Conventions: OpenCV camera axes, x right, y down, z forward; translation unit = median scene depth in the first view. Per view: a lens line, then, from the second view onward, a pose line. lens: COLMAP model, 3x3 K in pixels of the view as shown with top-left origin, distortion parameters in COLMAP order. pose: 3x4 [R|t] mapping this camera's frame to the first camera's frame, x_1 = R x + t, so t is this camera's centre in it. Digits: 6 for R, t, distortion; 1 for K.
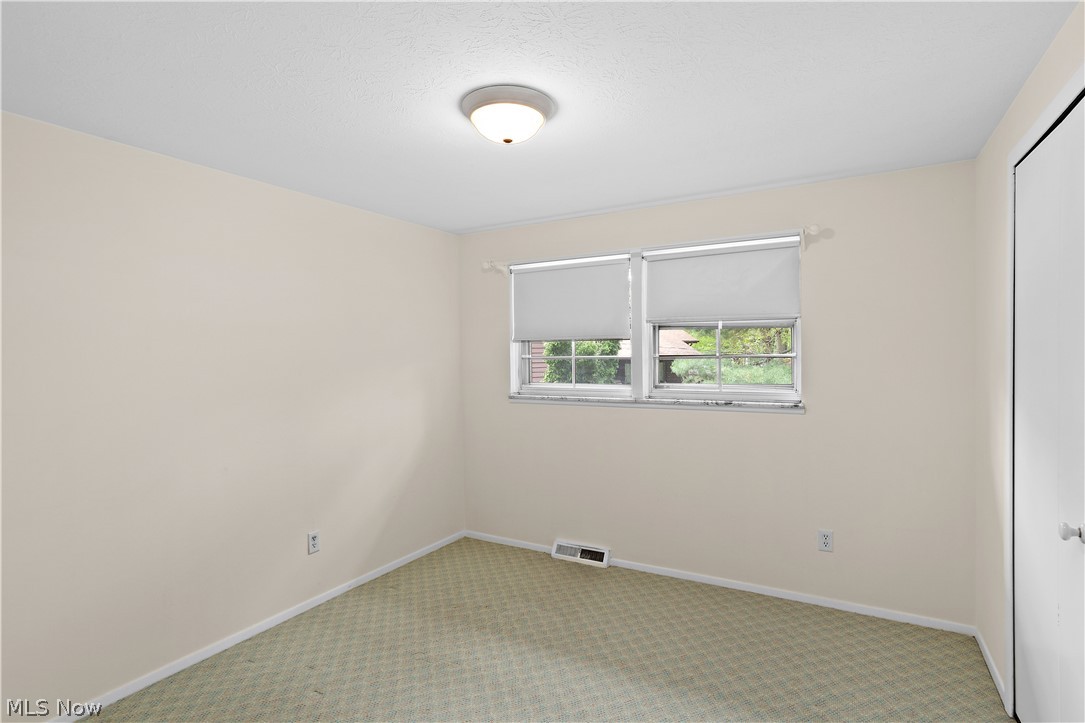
lens RADIAL K [[525.5, 0, 538.2], [0, 525.5, 357.1], [0, 0, 1]] dist [-0.023857, 0.010114]
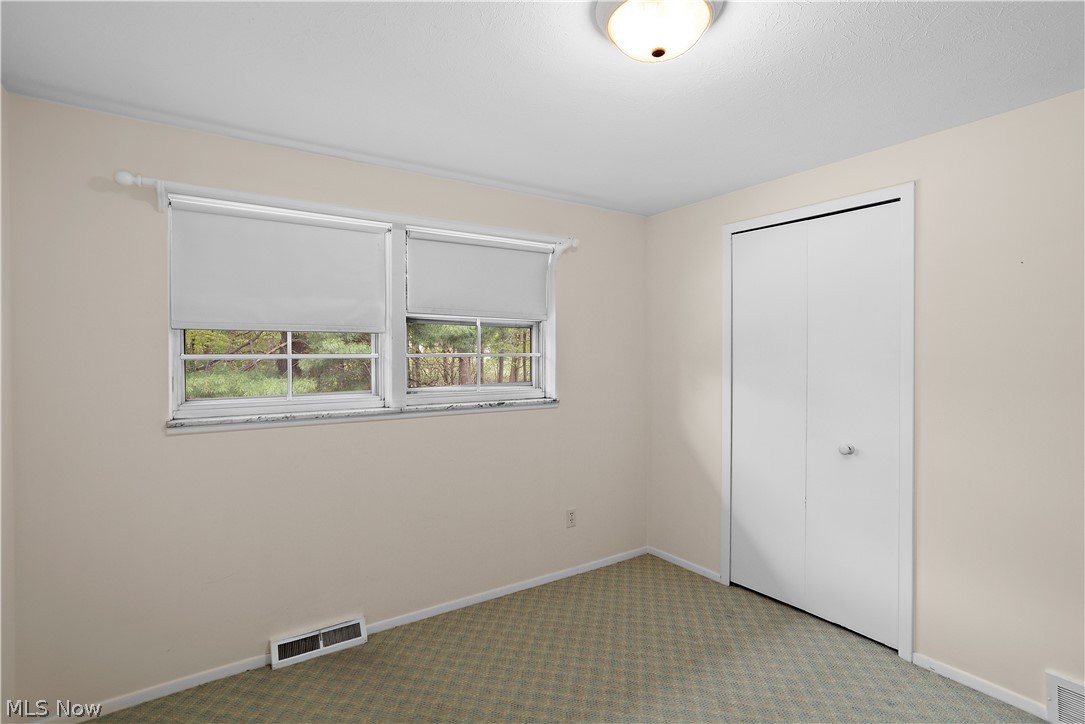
lens RADIAL K [[525.5, 0, 541.0], [0, 525.5, 356.6], [0, 0, 1]] dist [-0.023857, 0.010114]
pose [[0.447264, 0.010224, 0.894344, -0.481157], [0.006223, 0.999875, -0.014543, 0.017059], [-0.894381, 0.012070, 0.447144, 0.517637]]
